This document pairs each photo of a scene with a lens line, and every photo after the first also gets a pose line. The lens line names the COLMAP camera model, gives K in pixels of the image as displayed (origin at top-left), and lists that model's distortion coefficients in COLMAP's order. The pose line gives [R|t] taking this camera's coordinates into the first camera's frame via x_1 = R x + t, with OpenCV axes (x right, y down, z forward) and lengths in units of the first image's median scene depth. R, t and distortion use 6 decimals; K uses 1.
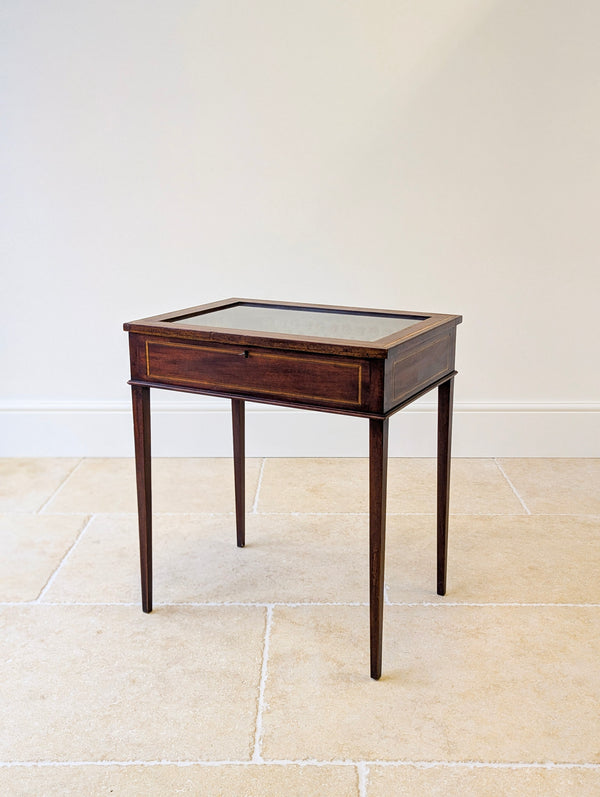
lens RADIAL K [[857.2, 0, 300.0], [0, 857.2, 398.5], [0, 0, 1]] dist [0.046618, -0.006654]
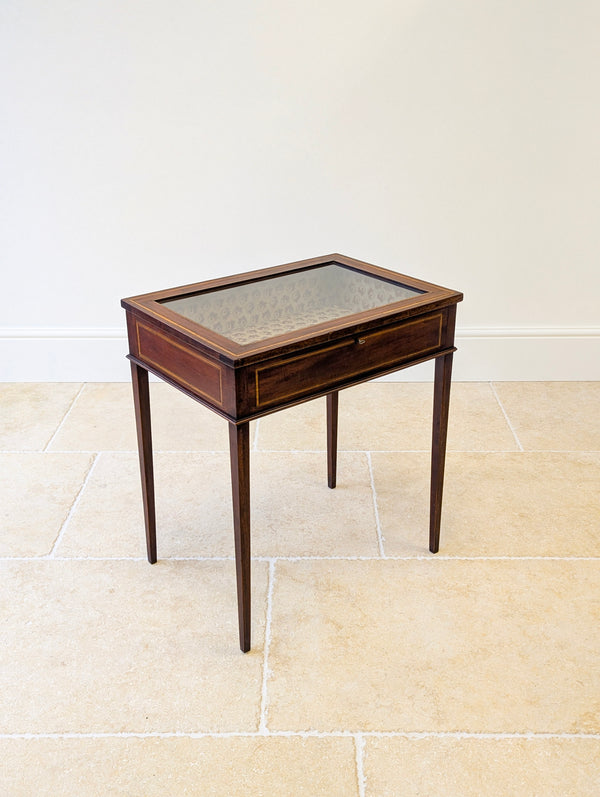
lens RADIAL K [[855.9, 0, 295.0], [0, 855.9, 401.0], [0, 0, 1]] dist [0.043173, 0.002729]
pose [[0.999984, -0.005521, -0.000922, -0.004922], [0.005597, 0.983103, 0.182970, -0.156351], [-0.000104, -0.182972, 0.983118, 0.002376]]
